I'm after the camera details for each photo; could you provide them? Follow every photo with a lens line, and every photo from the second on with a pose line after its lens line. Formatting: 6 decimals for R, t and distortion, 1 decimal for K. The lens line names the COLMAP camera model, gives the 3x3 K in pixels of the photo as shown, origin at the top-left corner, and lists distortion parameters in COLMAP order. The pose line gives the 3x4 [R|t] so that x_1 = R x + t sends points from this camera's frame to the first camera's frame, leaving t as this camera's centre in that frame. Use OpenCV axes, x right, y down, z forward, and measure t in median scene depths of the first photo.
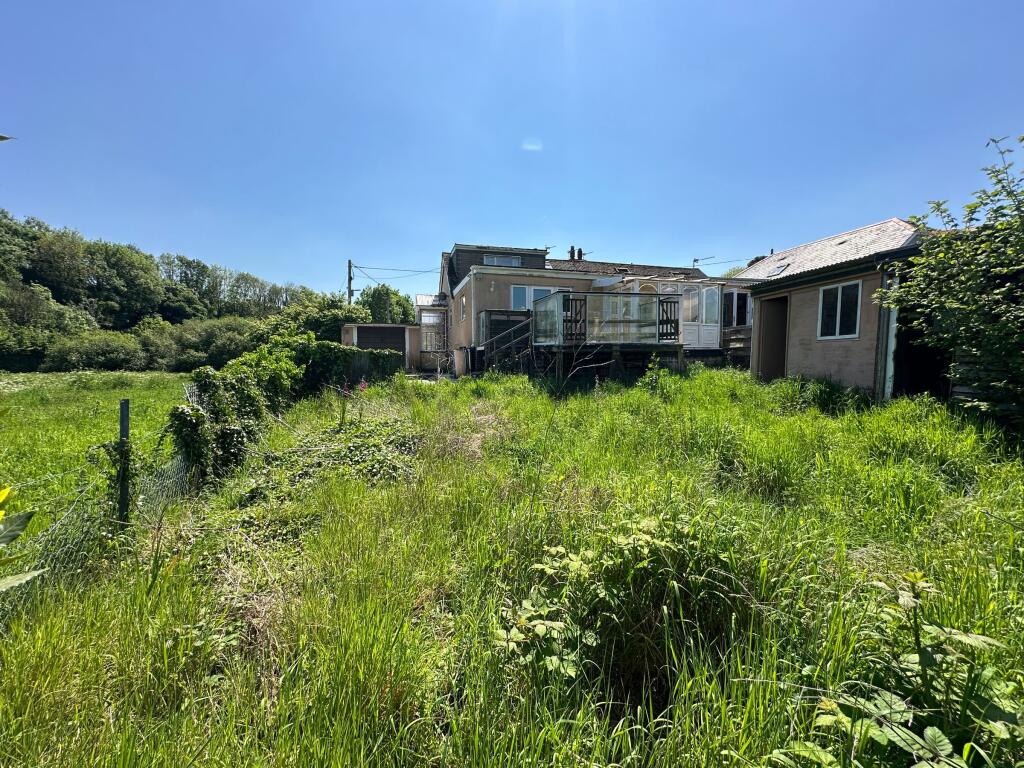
lens RADIAL K [[408.5, 0, 512.0], [0, 408.5, 384.0], [0, 0, 1]] dist [0.002443, 0.000346]
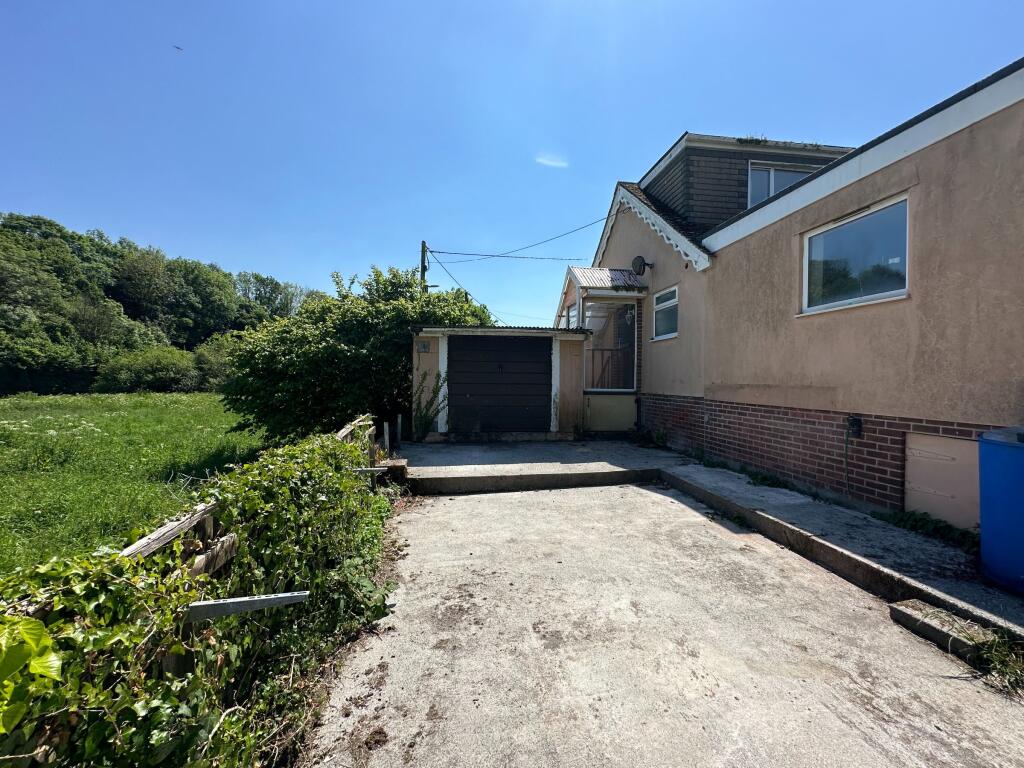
lens RADIAL K [[411.2, 0, 512.0], [0, 411.2, 384.0], [0, 0, 1]] dist [-0.002364, -0.000135]
pose [[0.990252, 0.015459, -0.138430, -0.071527], [-0.021571, 0.998852, -0.042765, -0.020557], [0.137610, 0.045334, 0.989448, 0.166093]]
